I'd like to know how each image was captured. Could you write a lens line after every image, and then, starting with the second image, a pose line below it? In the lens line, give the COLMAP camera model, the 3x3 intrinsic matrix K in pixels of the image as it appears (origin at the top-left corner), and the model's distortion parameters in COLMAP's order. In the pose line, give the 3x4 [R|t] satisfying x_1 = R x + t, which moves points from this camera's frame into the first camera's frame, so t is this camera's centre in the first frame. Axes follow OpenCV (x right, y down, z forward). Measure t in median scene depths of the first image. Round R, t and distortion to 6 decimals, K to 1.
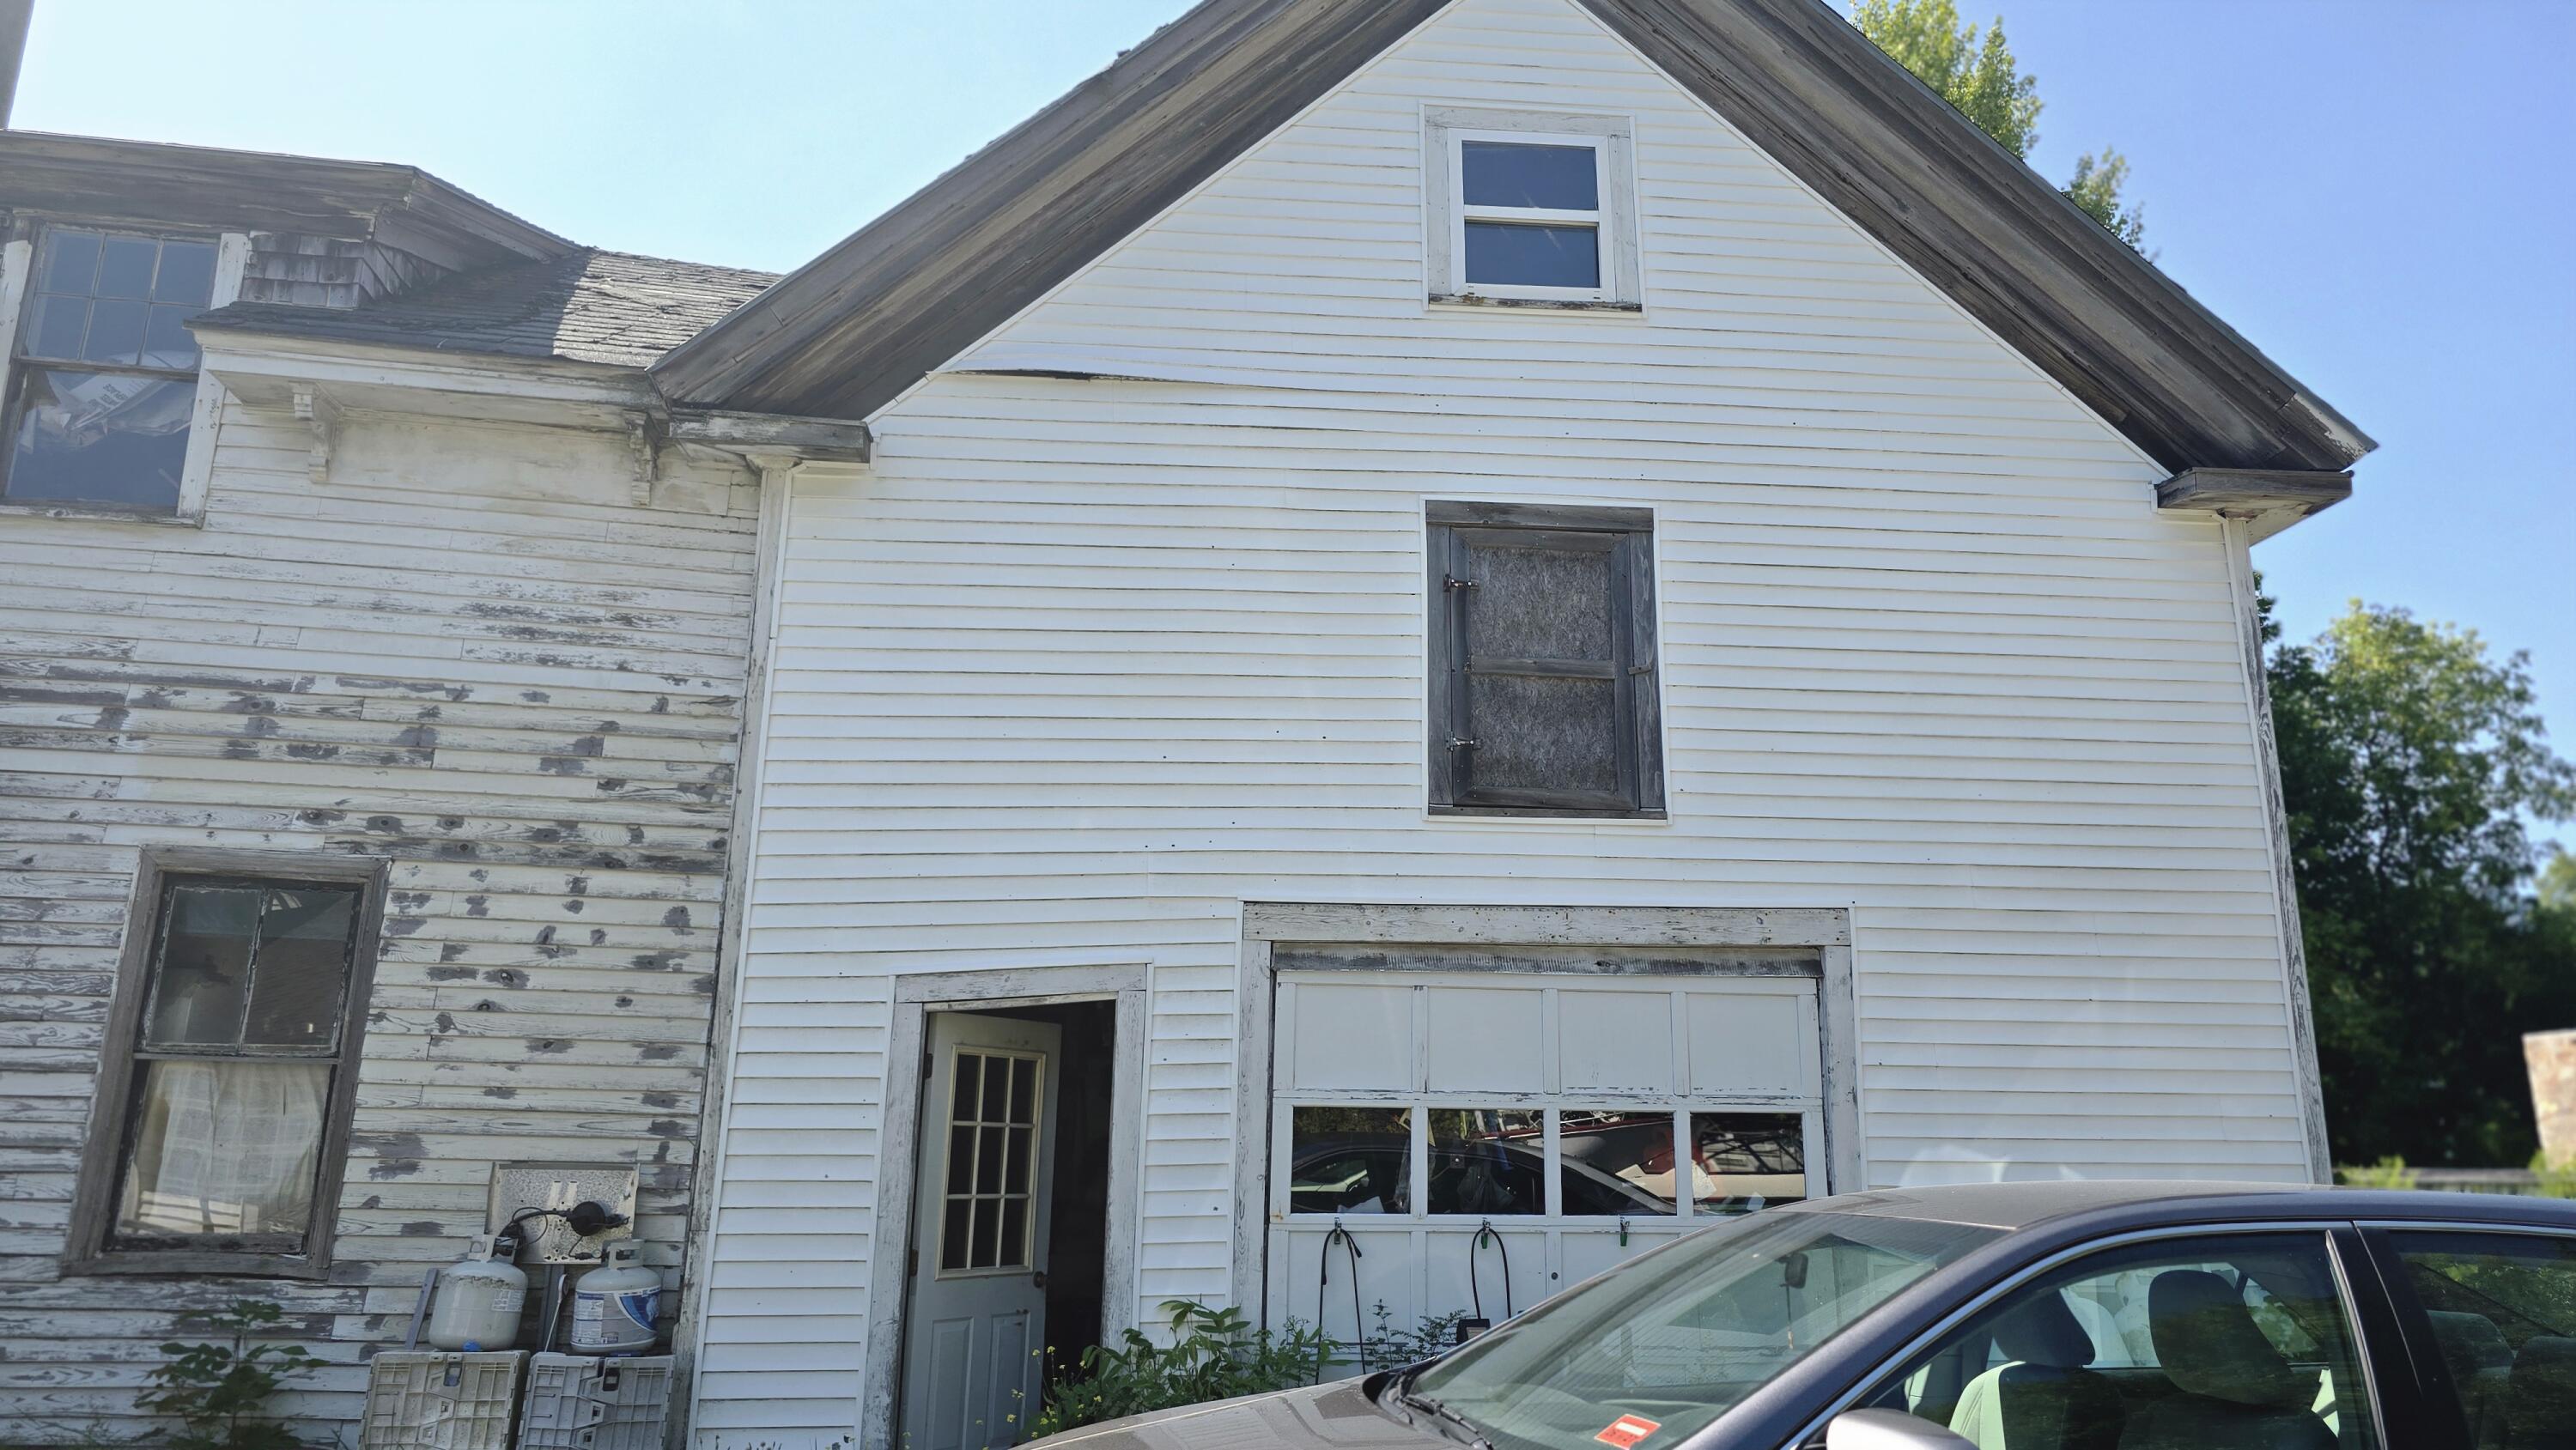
lens RADIAL K [[1735.8, 0, 1310.7], [0, 1735.8, 725.2], [0, 0, 1]] dist [0.038205, -0.028147]
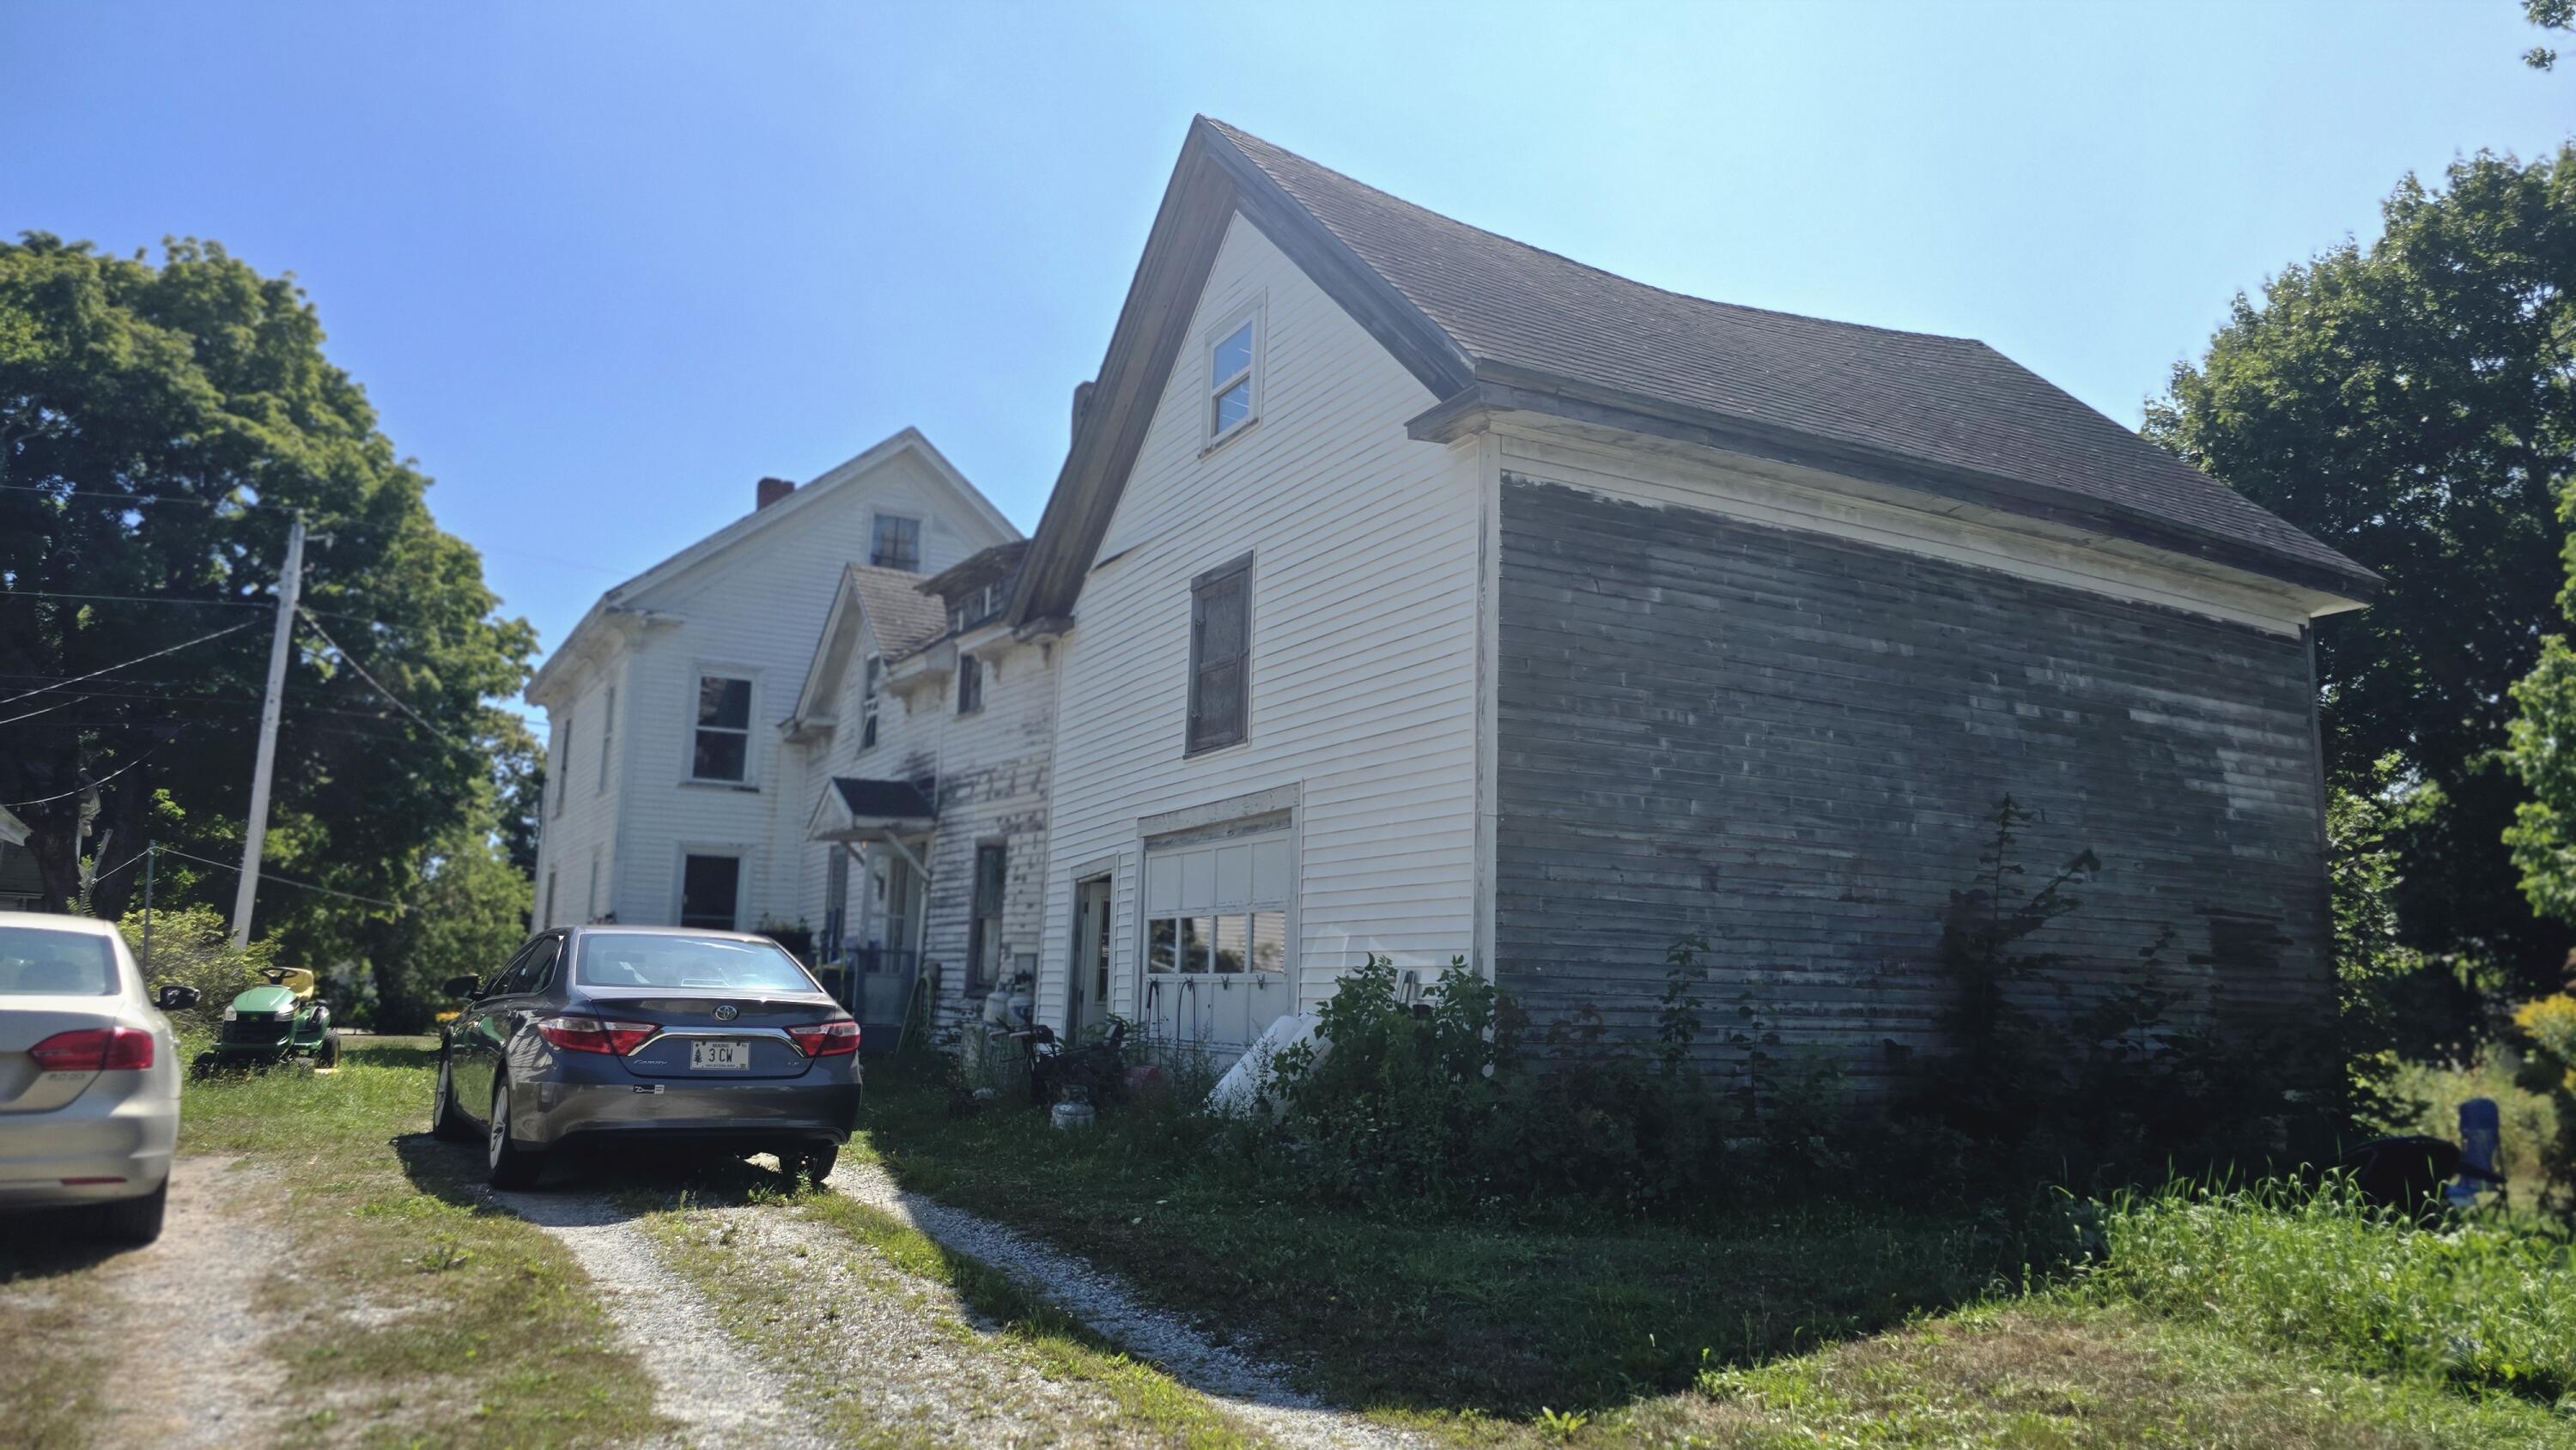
lens RADIAL K [[1735.8, 0, 1299.1], [0, 1735.8, 723.7], [0, 0, 1]] dist [0.038205, -0.028147]
pose [[0.393126, -0.142727, -0.908340, 1.868562], [0.202295, 0.977100, -0.065979, 0.167986], [0.896955, -0.157814, 0.412996, 0.382237]]
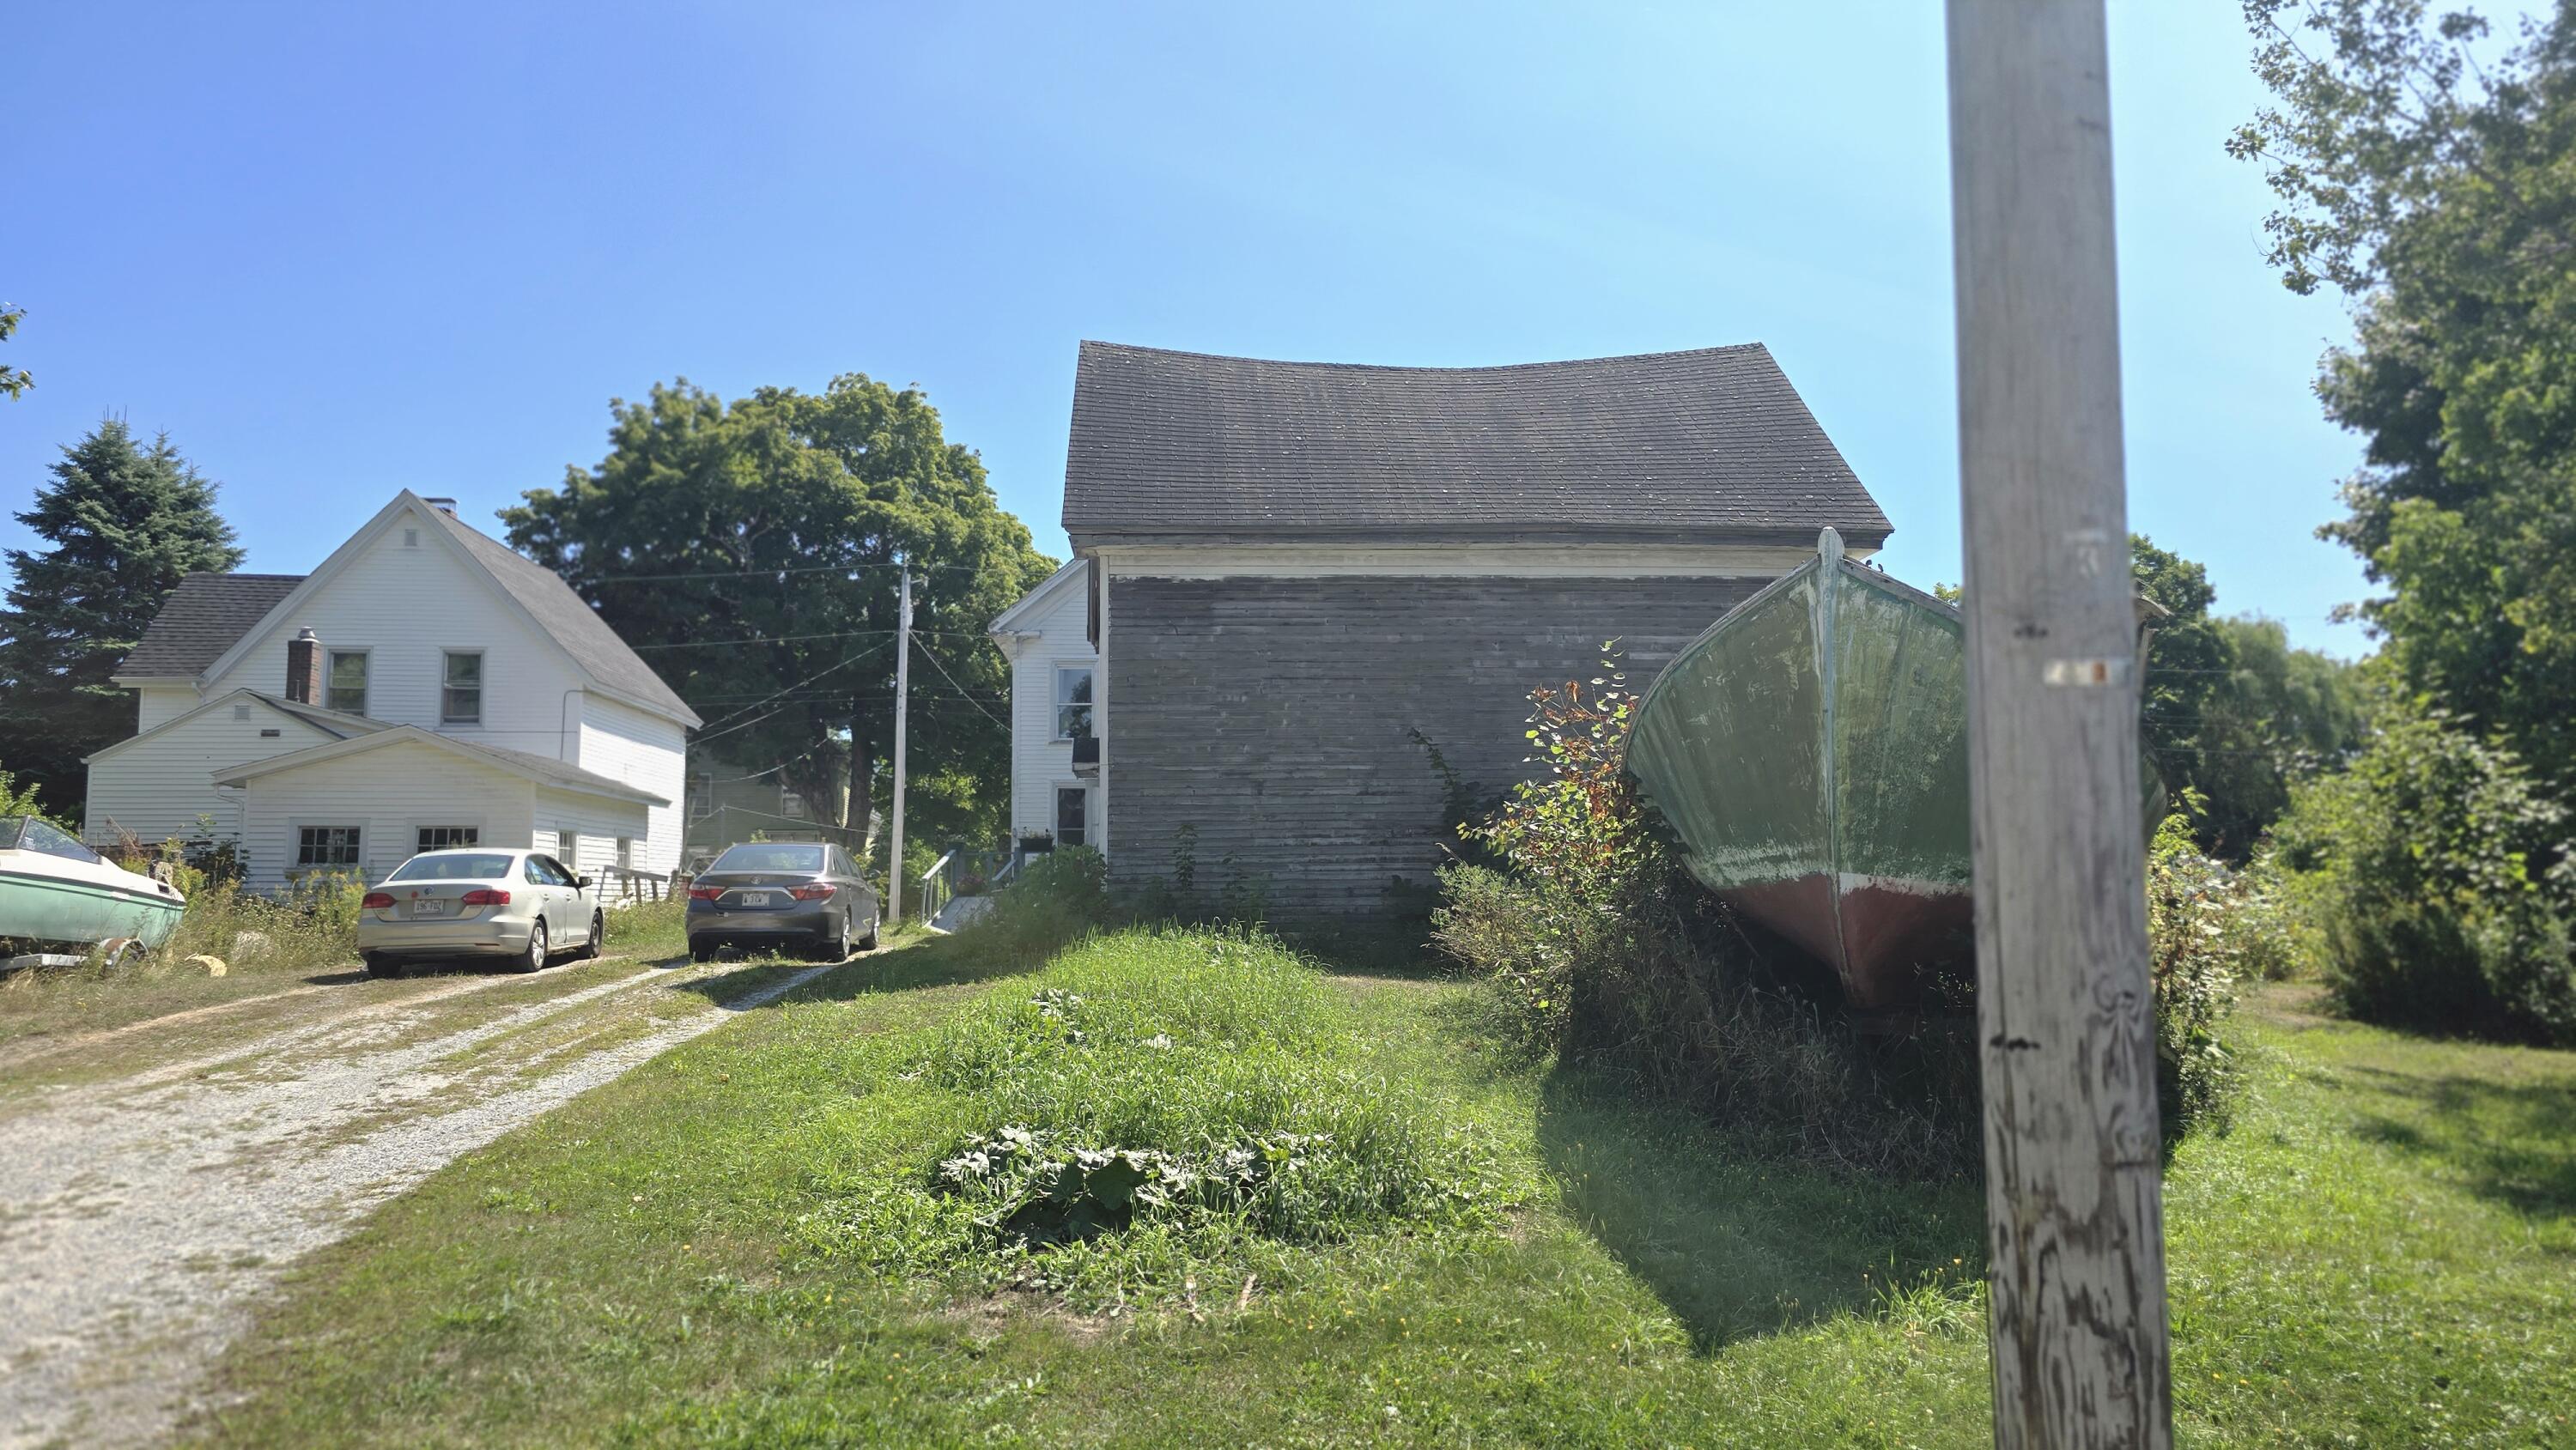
lens RADIAL K [[1735.8, 0, 1291.1], [0, 1735.8, 739.9], [0, 0, 1]] dist [0.038205, -0.028147]
pose [[-0.041286, -0.093405, -0.994772, 3.272421], [0.250874, 0.962756, -0.100810, 0.483032], [0.967139, -0.253724, -0.016315, 1.423117]]
